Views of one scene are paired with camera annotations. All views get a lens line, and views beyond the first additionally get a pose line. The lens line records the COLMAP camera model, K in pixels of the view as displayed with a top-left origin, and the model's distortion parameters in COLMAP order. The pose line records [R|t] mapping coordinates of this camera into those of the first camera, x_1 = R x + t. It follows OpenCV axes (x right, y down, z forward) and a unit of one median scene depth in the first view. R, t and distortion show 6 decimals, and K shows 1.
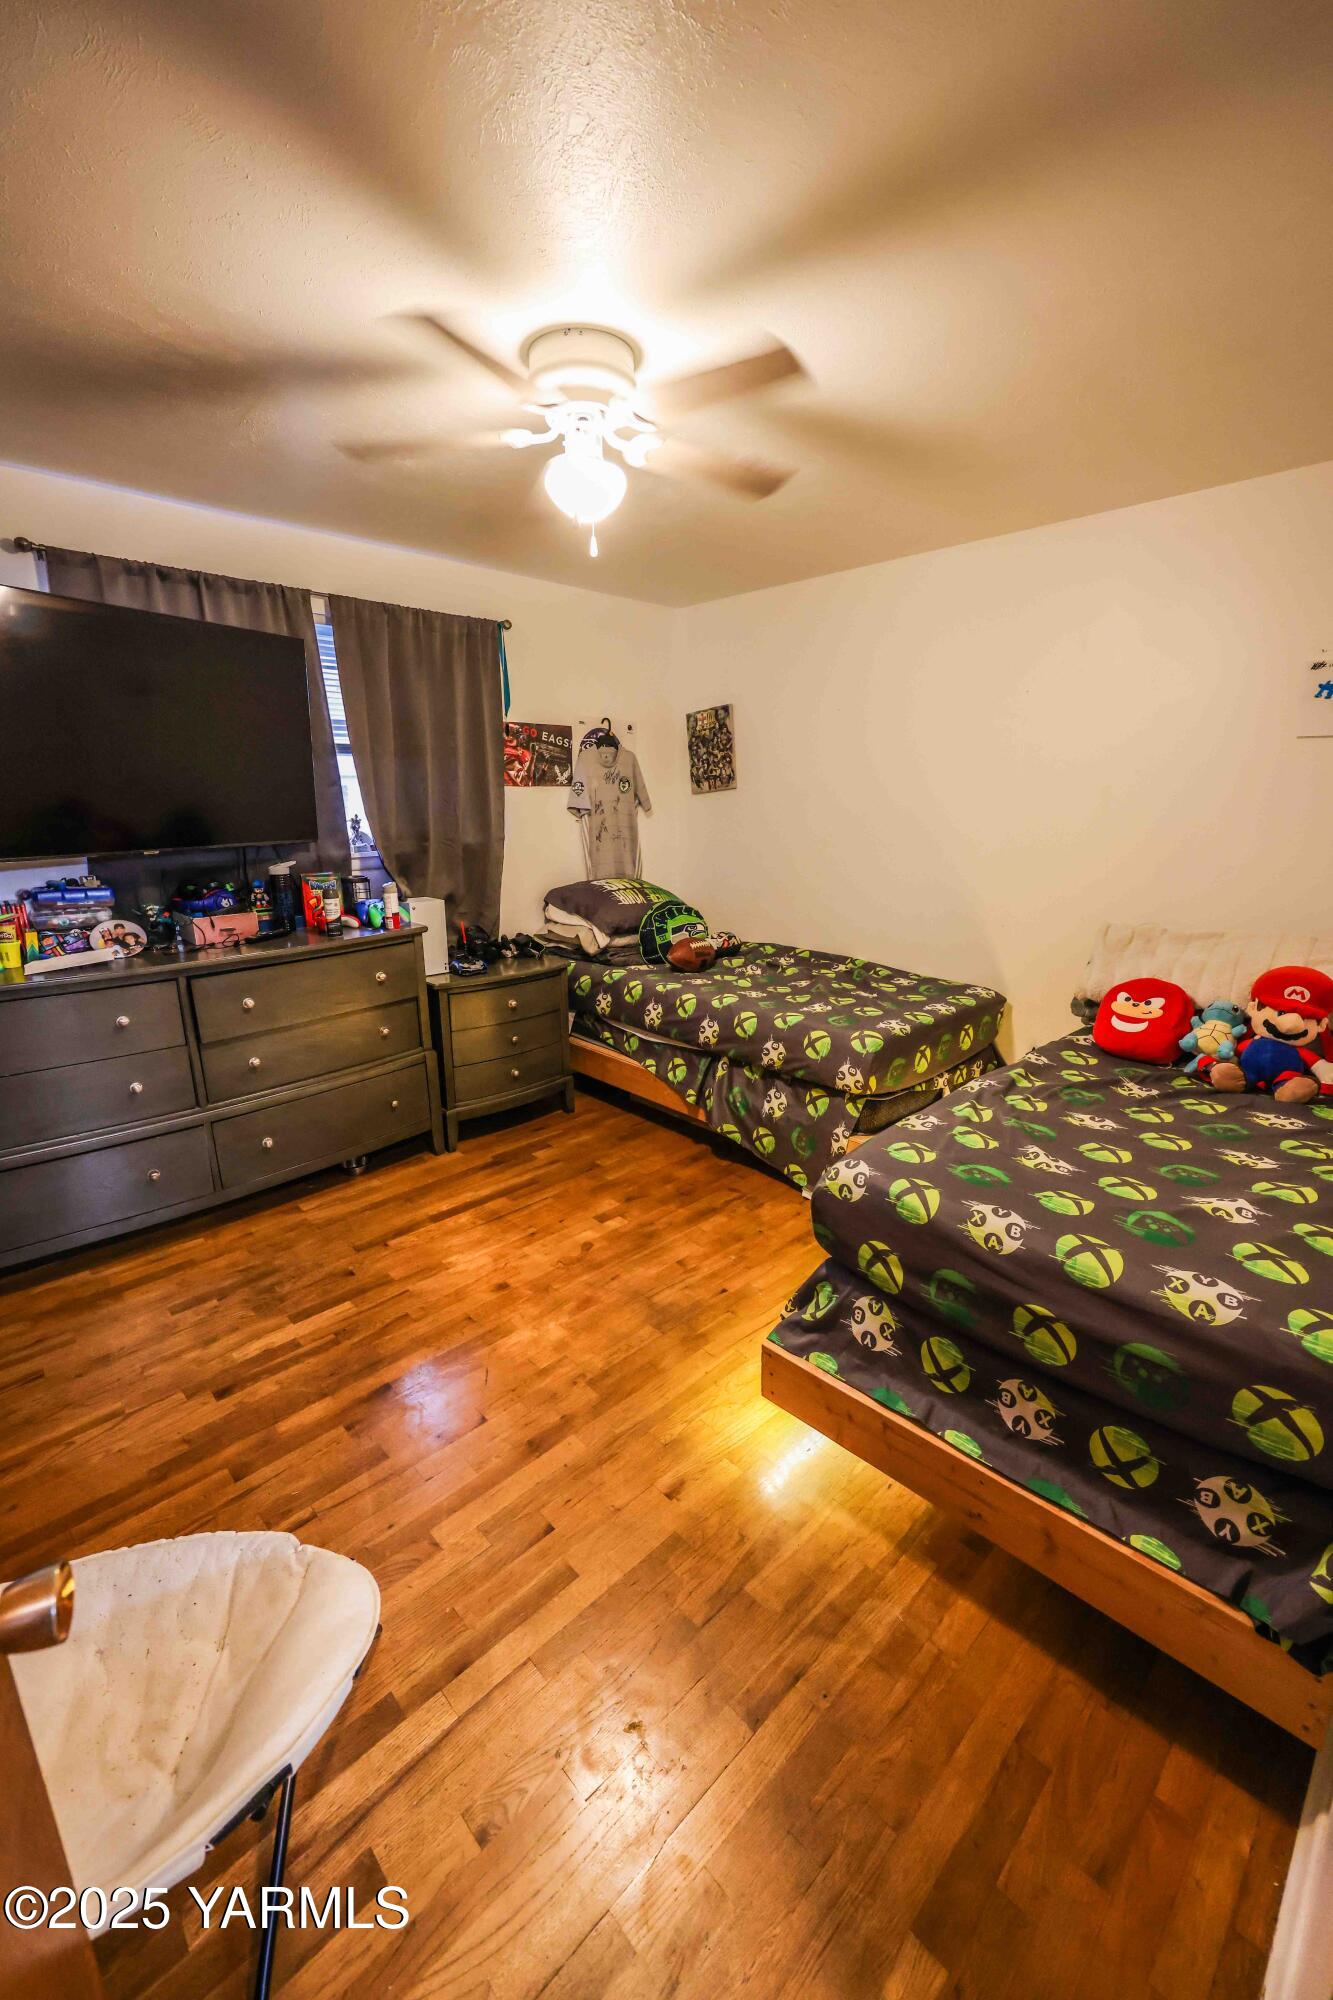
lens RADIAL K [[810.3, 0, 666.4], [0, 810.3, 1004.0], [0, 0, 1]] dist [-0.004830, -0.000027]
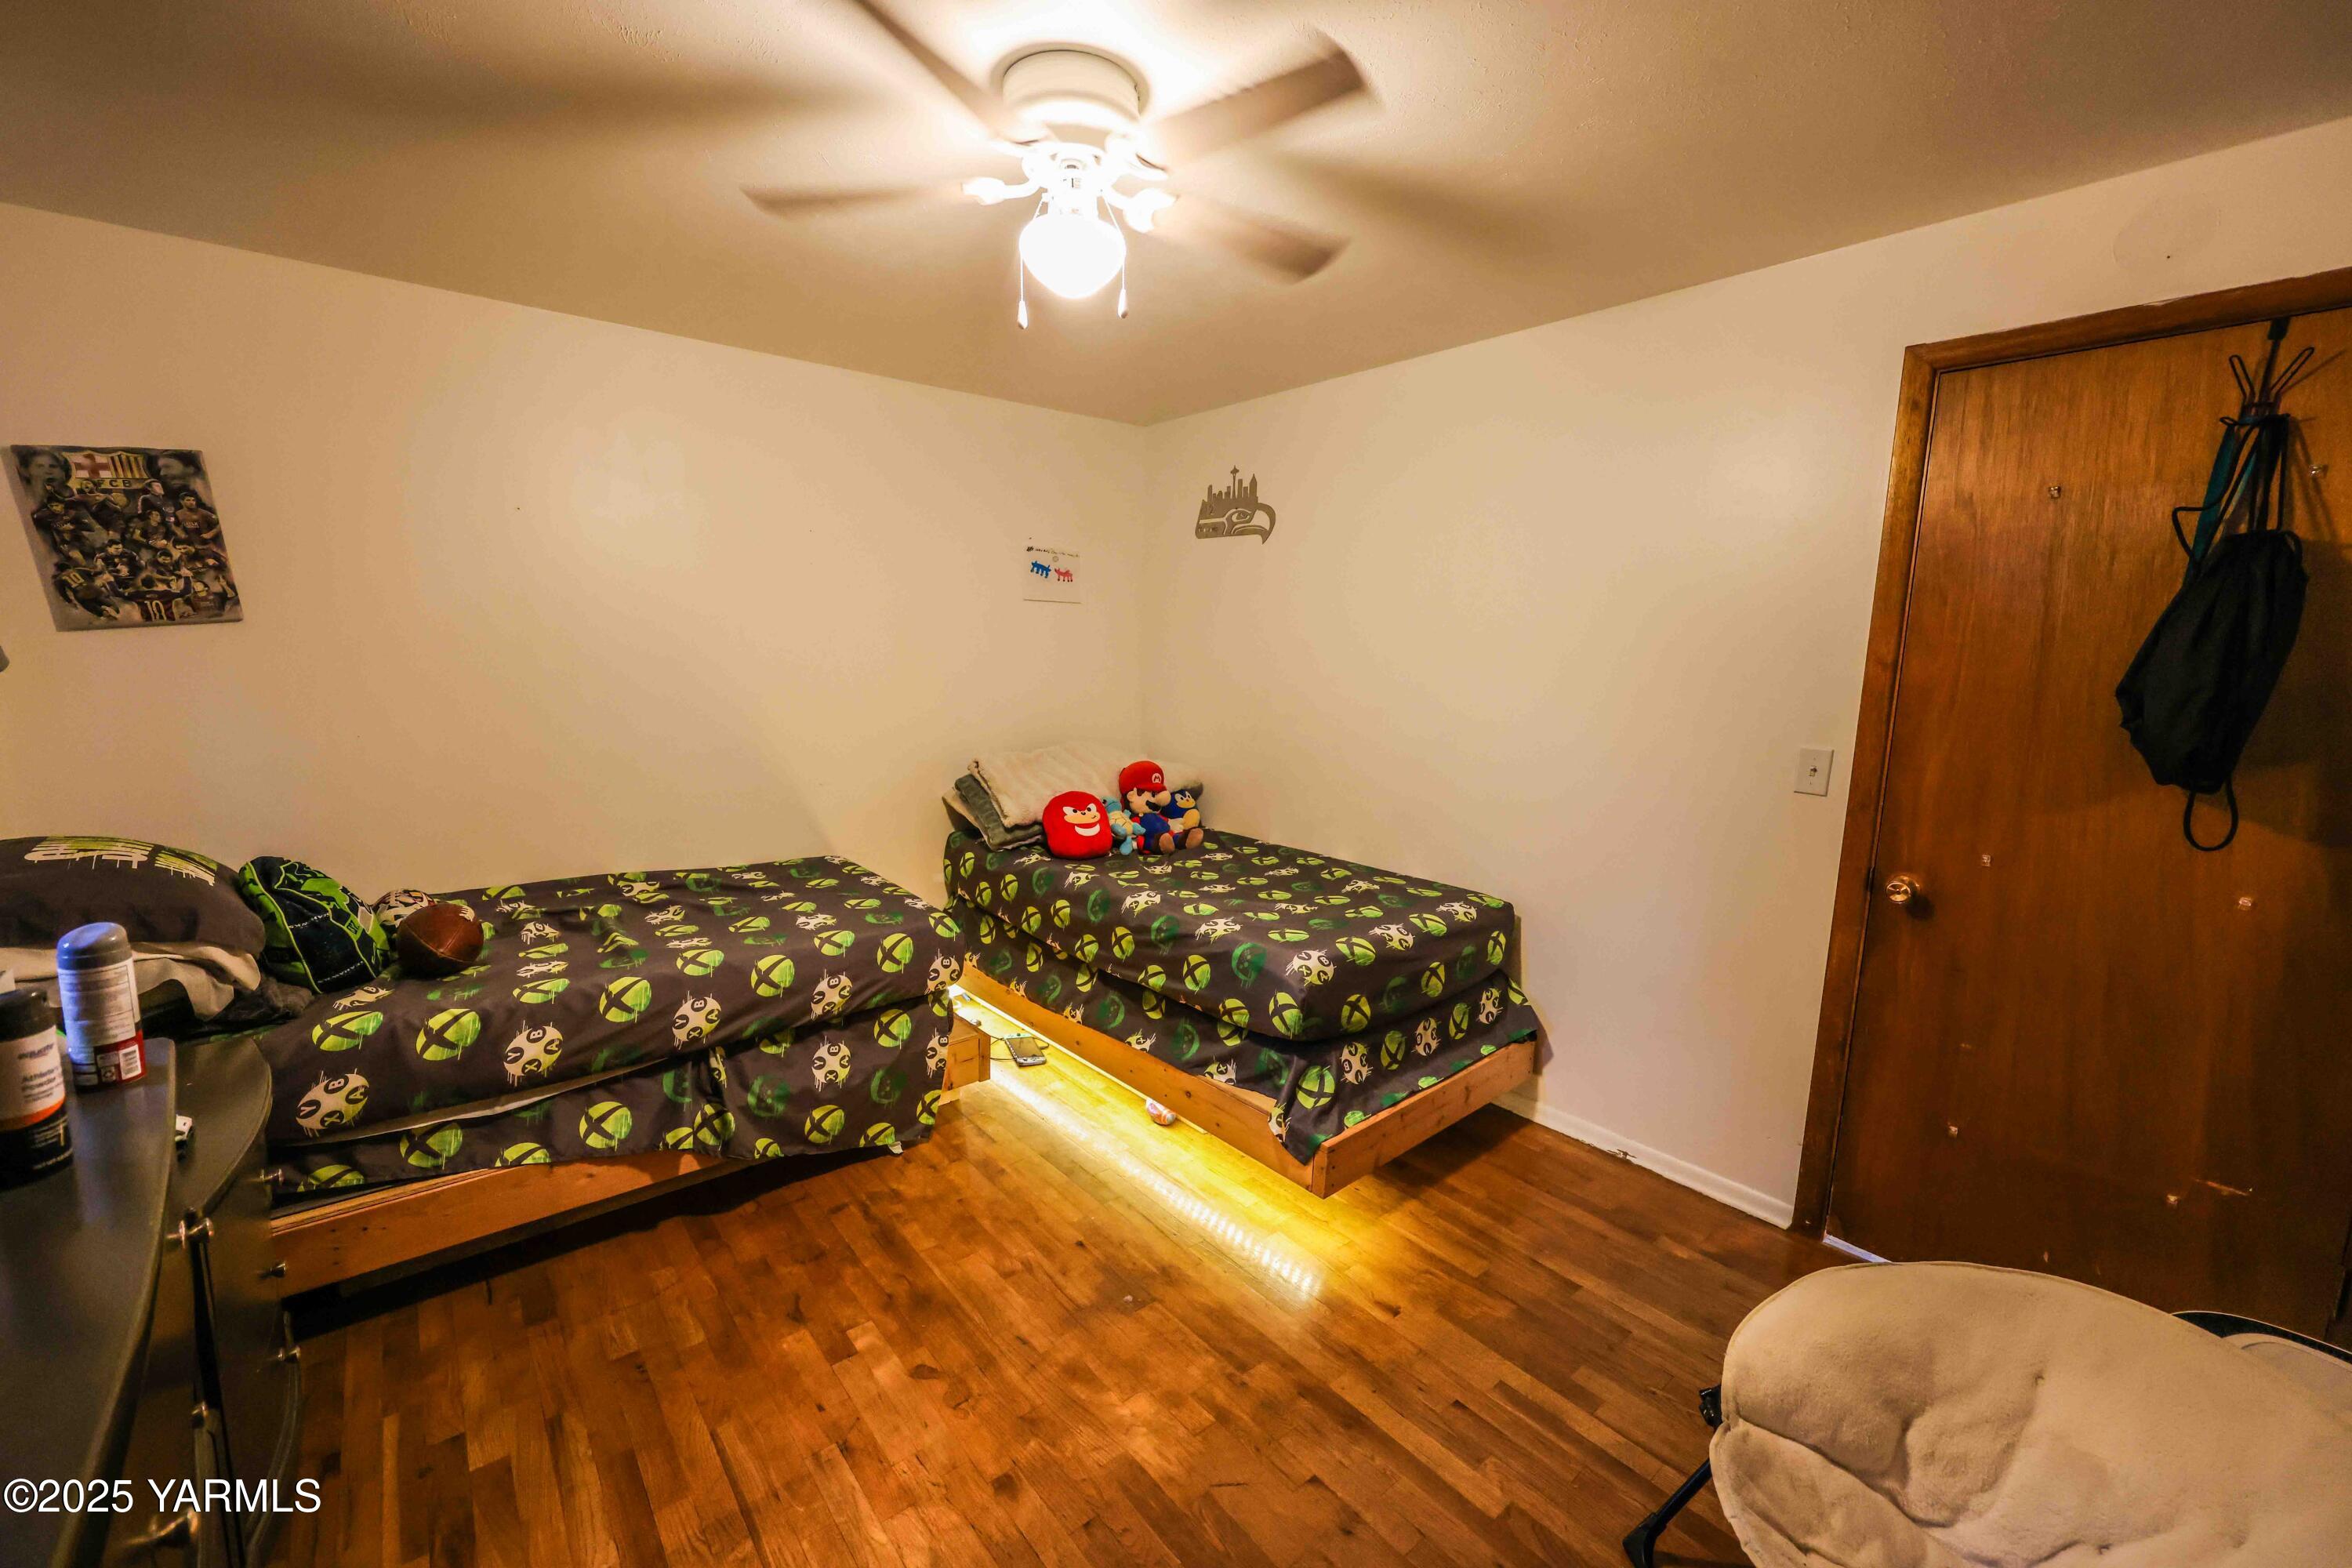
lens RADIAL K [[928.0, 0, 1176.0], [0, 928.0, 782.4], [0, 0, 1]] dist [-0.013149, -0.000127]
pose [[0.071355, -0.144689, 0.986901, -0.619813], [0.235267, 0.963948, 0.124313, -0.147728], [-0.969308, 0.223315, 0.102823, 0.571945]]
